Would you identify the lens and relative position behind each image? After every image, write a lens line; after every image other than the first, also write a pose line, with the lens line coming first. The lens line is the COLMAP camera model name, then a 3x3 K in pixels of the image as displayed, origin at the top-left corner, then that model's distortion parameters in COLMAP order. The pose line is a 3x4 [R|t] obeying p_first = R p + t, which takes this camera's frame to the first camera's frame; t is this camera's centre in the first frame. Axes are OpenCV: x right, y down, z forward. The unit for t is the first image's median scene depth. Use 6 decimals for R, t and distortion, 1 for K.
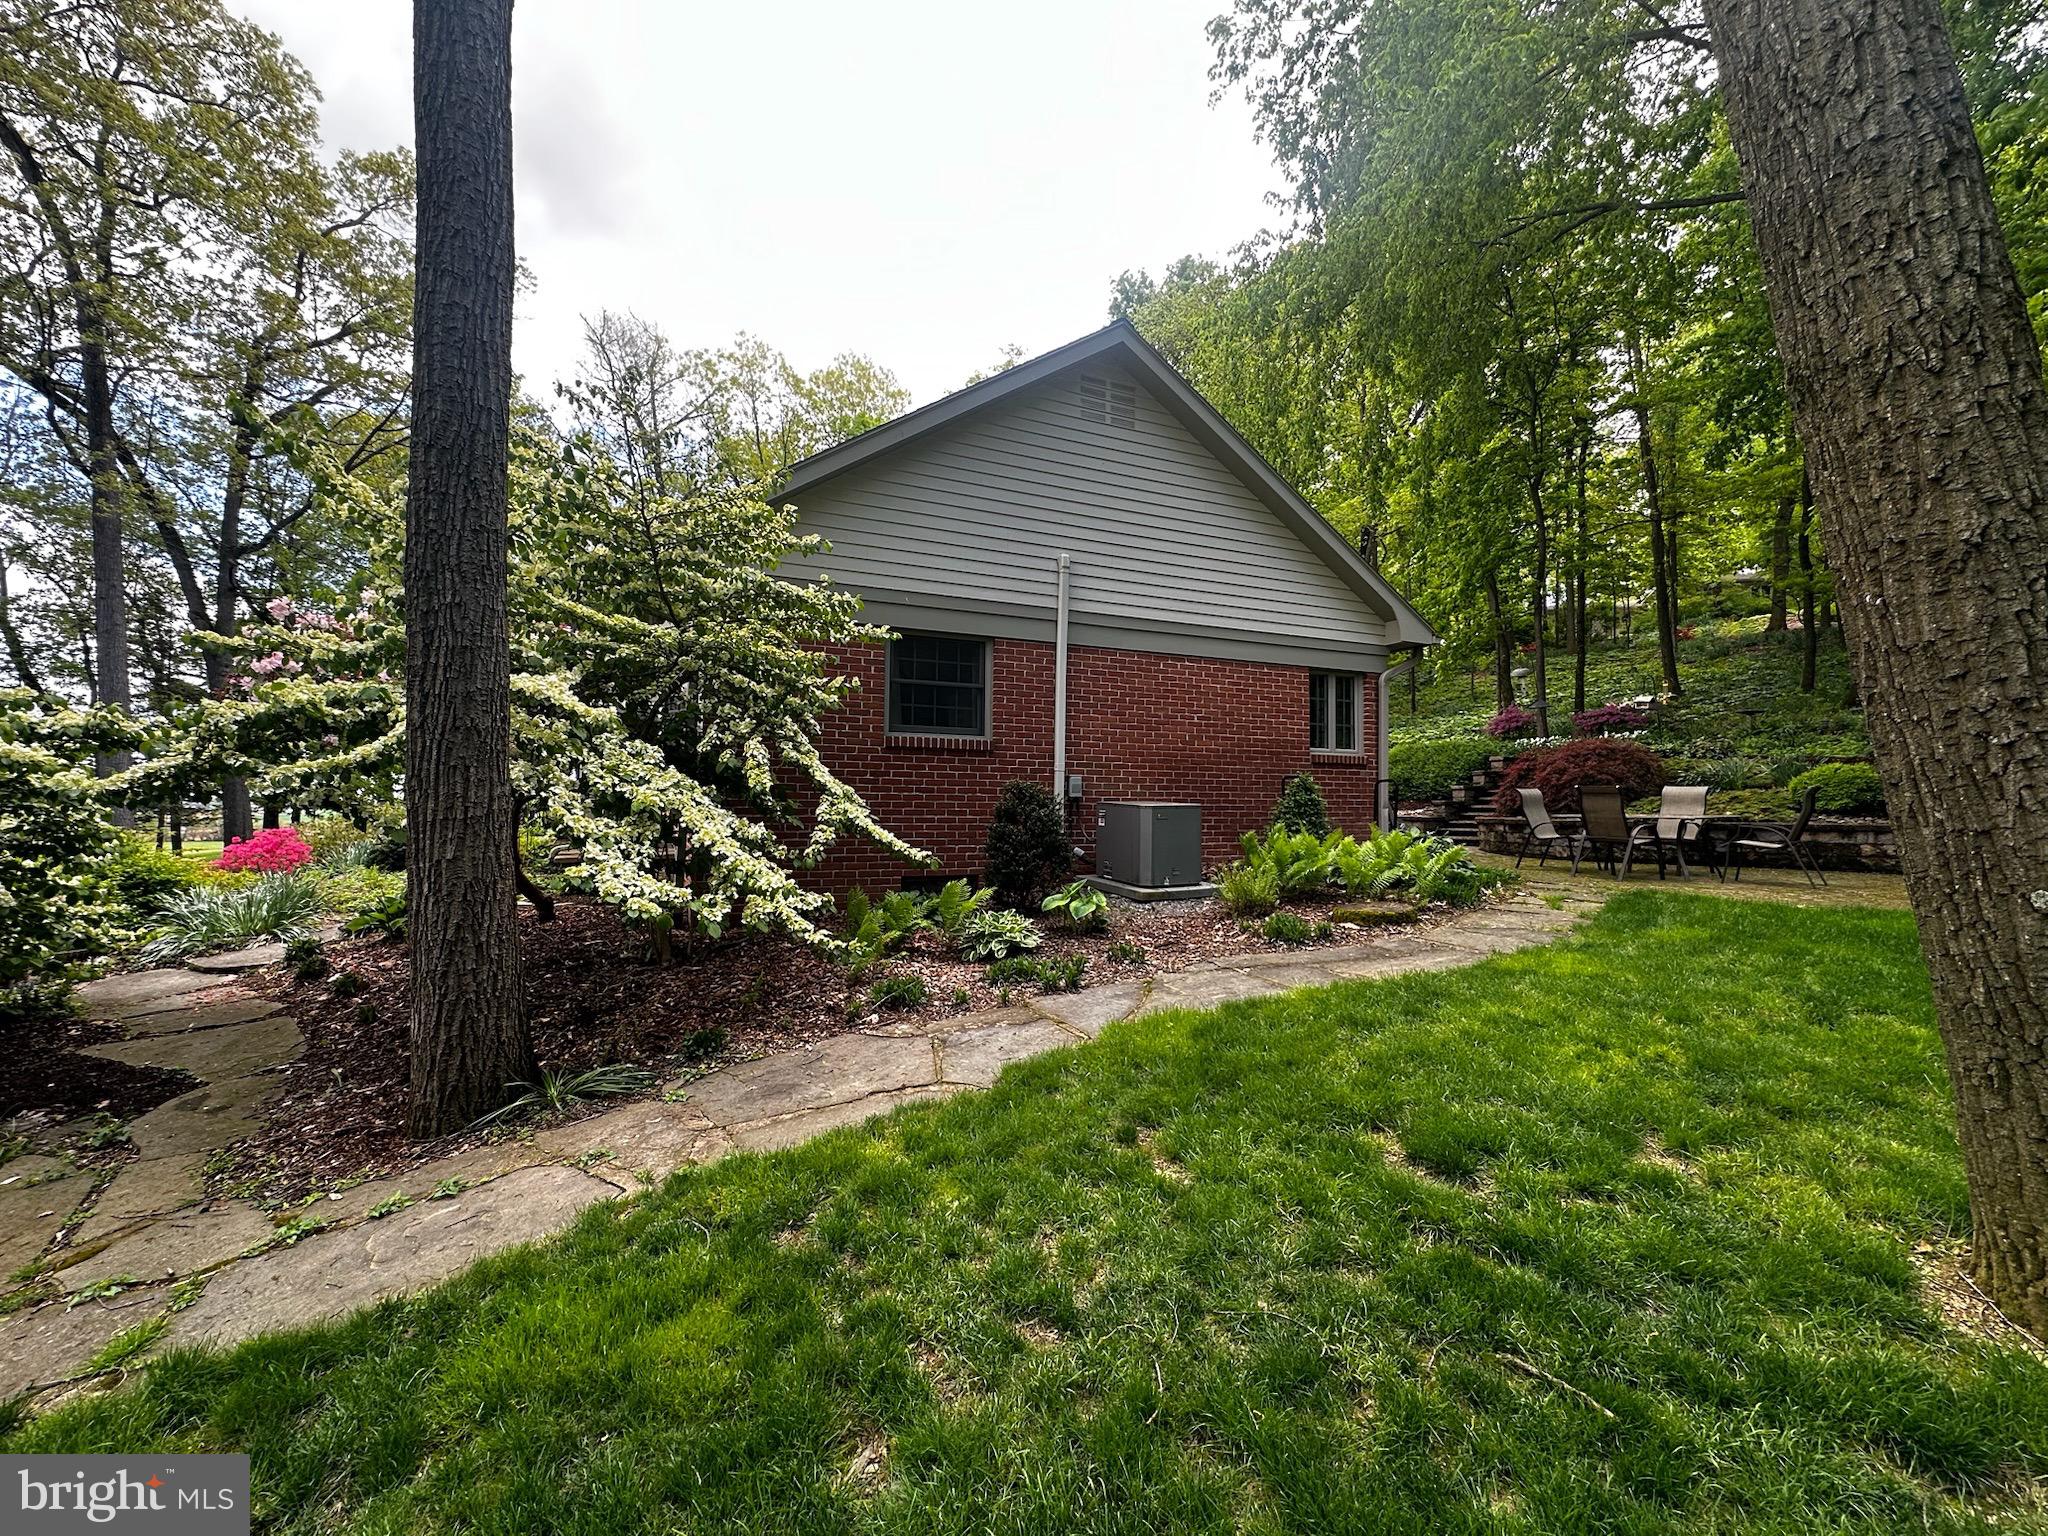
lens RADIAL K [[814.4, 0, 1029.9], [0, 814.4, 768.6], [0, 0, 1]] dist [-0.004071, 0.001029]
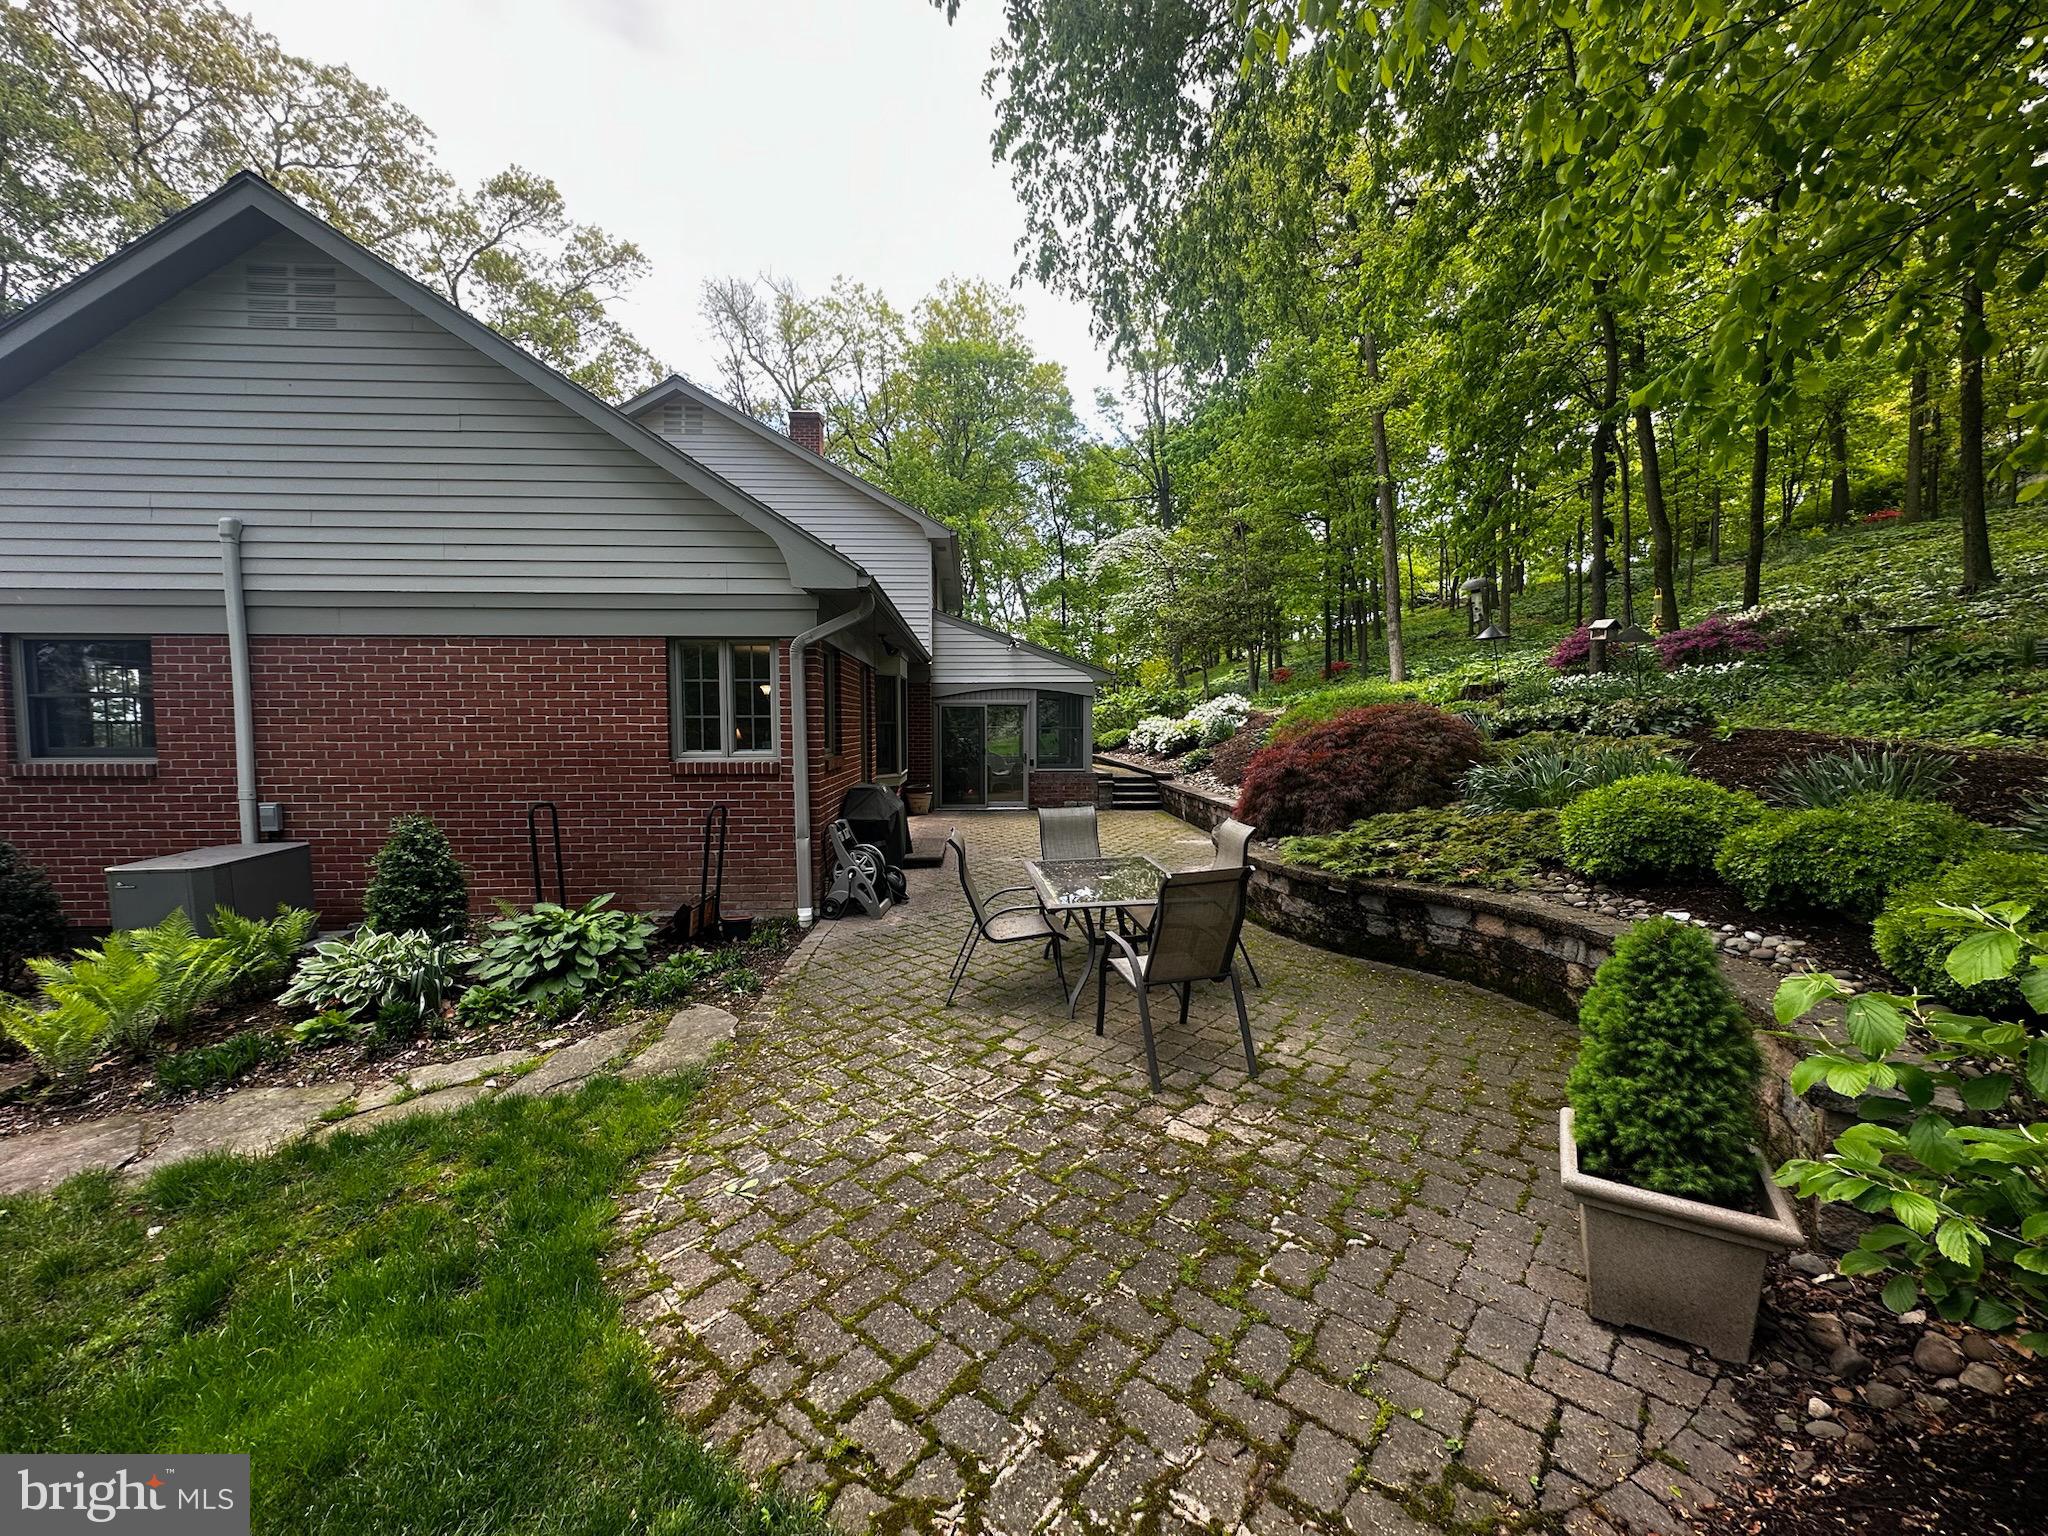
lens RADIAL K [[814.4, 0, 1022.4], [0, 814.4, 766.6], [0, 0, 1]] dist [-0.004071, 0.001029]
pose [[0.937636, 0.004792, -0.347586, 0.900273], [0.024730, 0.996452, 0.080449, -0.064521], [0.346738, -0.084027, 0.934191, 0.469173]]
